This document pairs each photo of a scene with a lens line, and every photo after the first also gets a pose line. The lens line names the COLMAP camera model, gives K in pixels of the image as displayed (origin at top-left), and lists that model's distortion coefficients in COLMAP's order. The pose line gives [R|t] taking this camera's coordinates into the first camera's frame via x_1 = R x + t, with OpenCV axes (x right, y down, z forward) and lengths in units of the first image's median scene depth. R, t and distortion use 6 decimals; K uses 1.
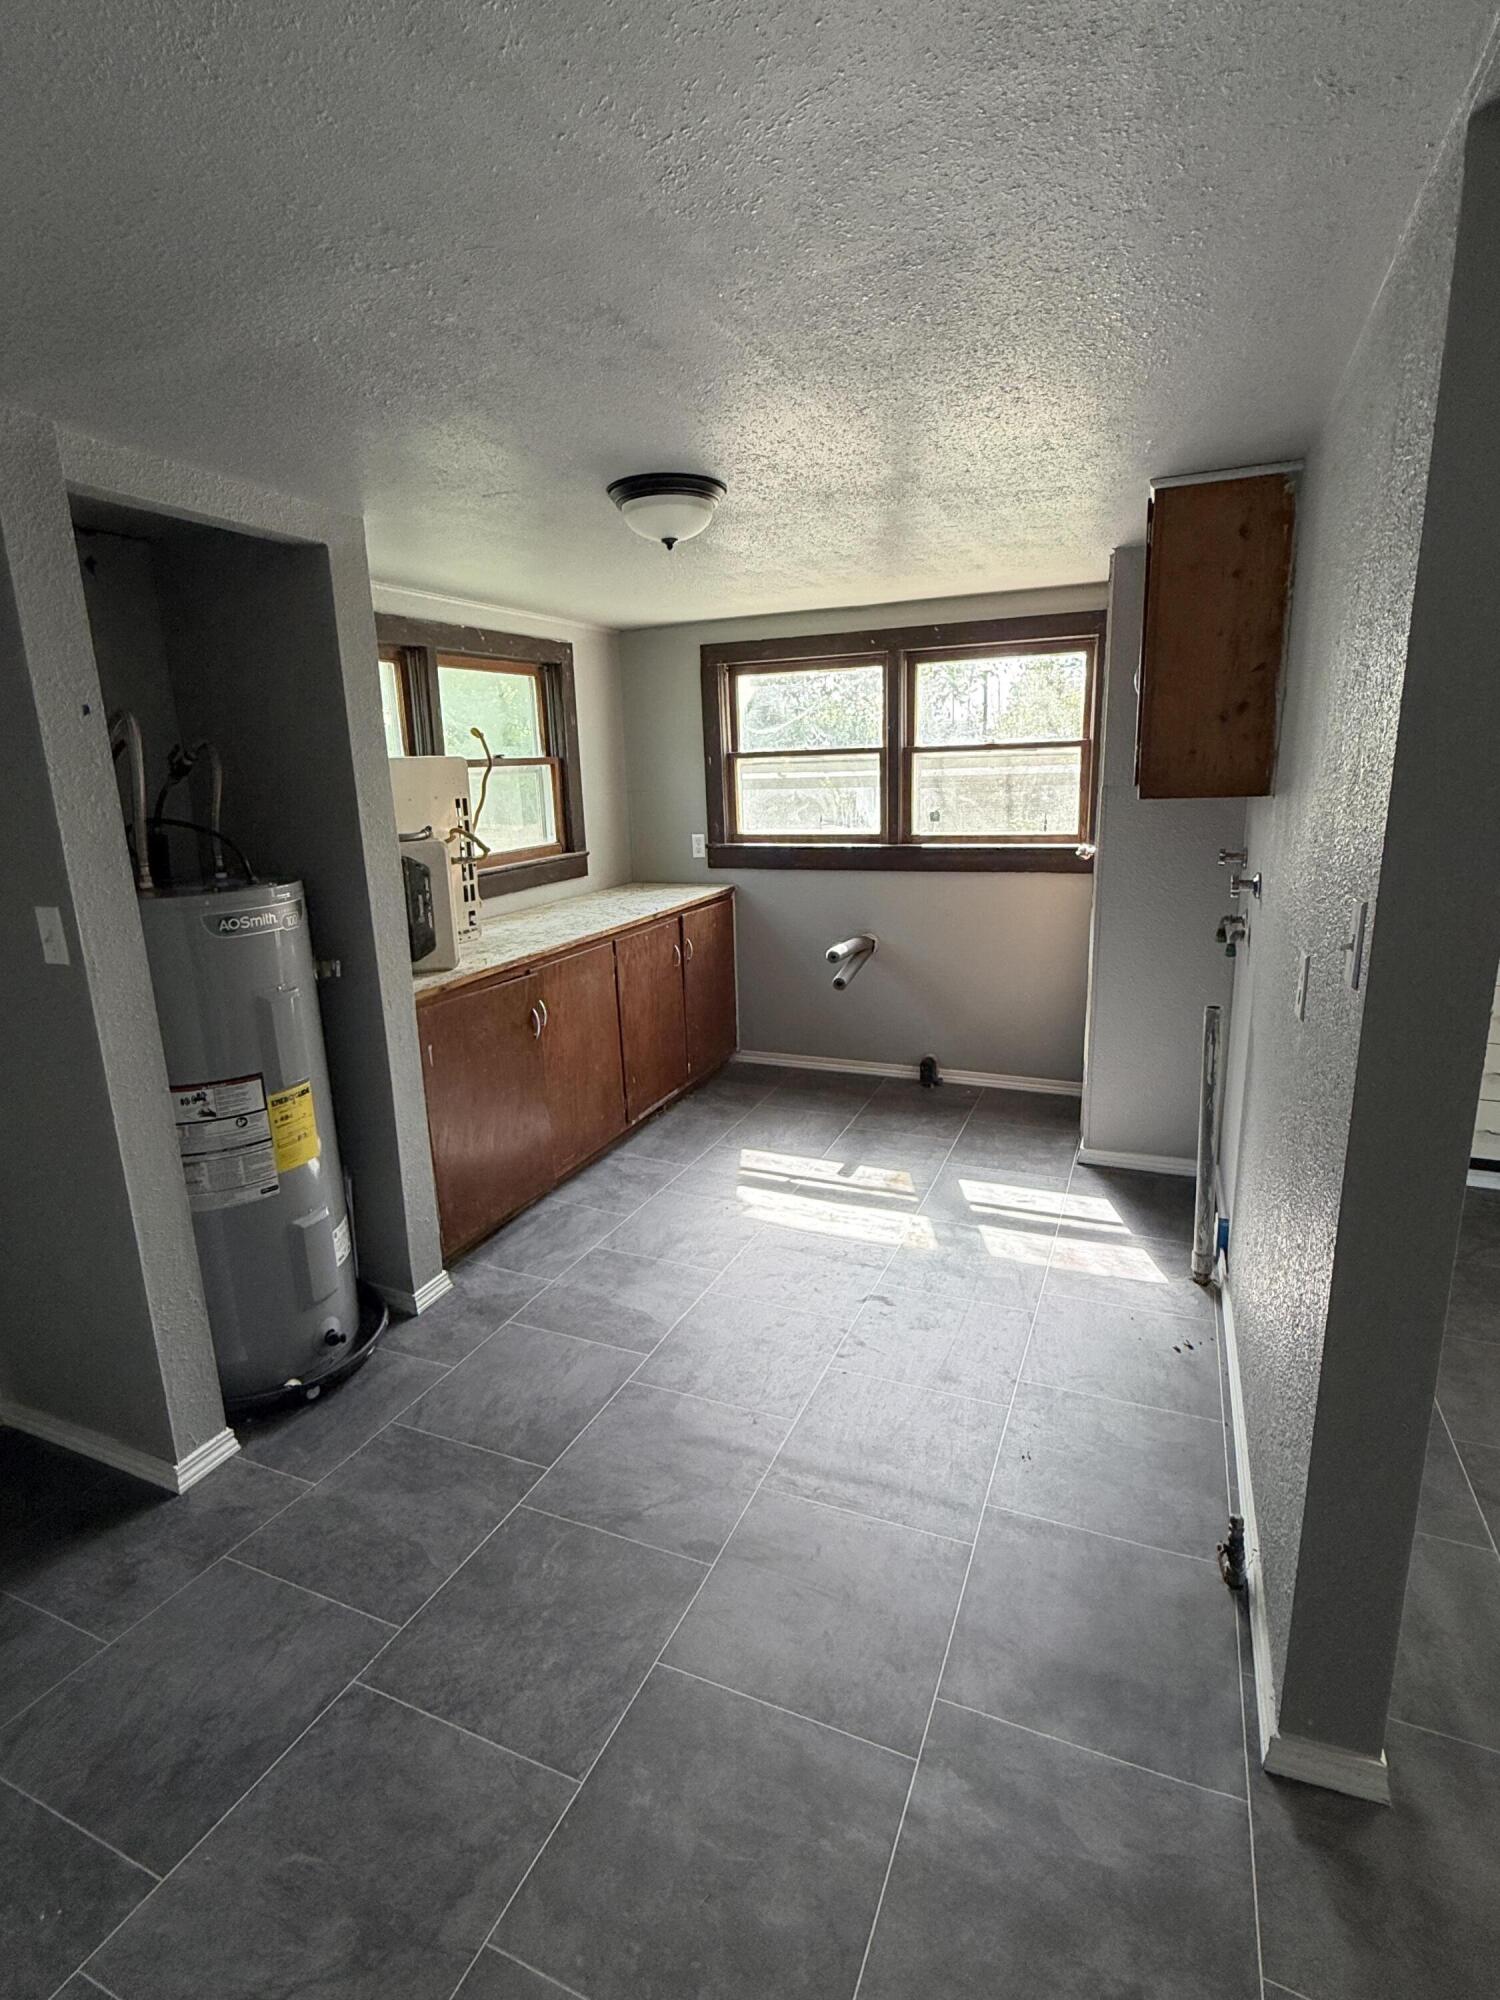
lens RADIAL K [[982.3, 0, 745.5], [0, 982.3, 993.5], [0, 0, 1]] dist [-0.047755, -0.000097]
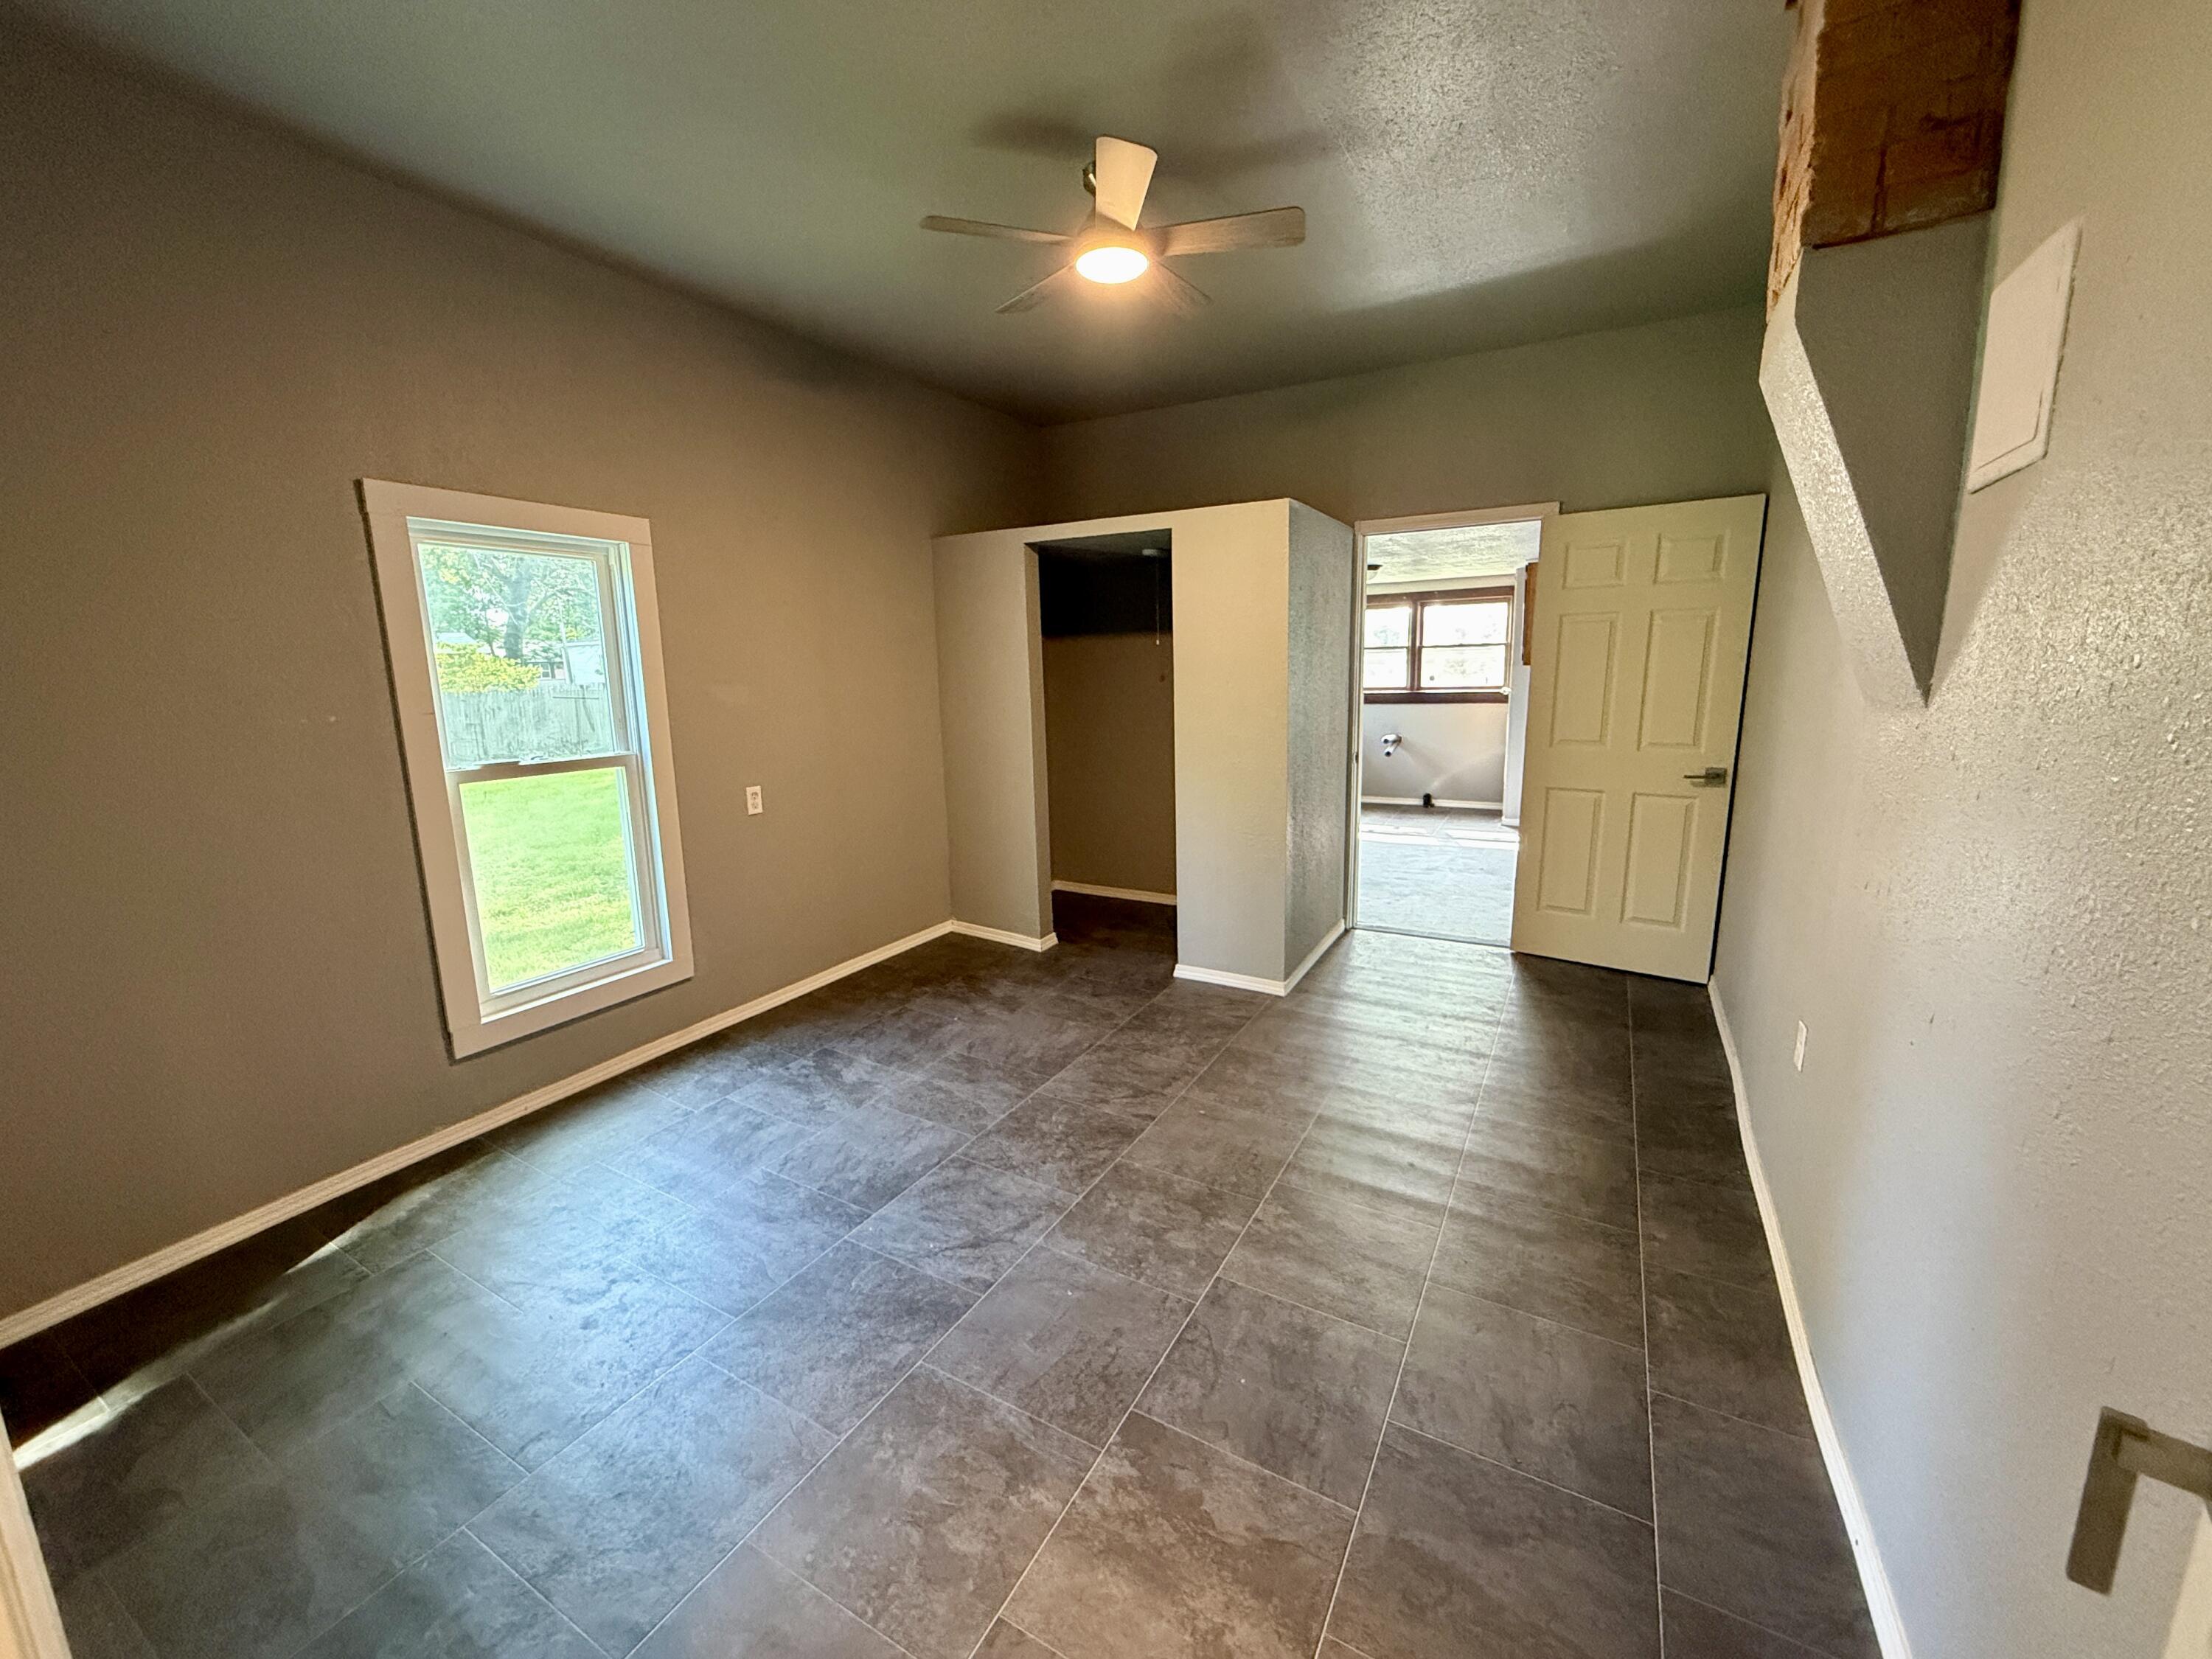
lens RADIAL K [[889.2, 0, 1098.2], [0, 889.2, 823.9], [0, 0, 1]] dist [-0.002659, -0.000393]
pose [[0.993864, 0.017726, -0.109178, -0.316587], [-0.022846, 0.998688, -0.045826, 0.244224], [0.108222, 0.048039, 0.992965, -0.997300]]
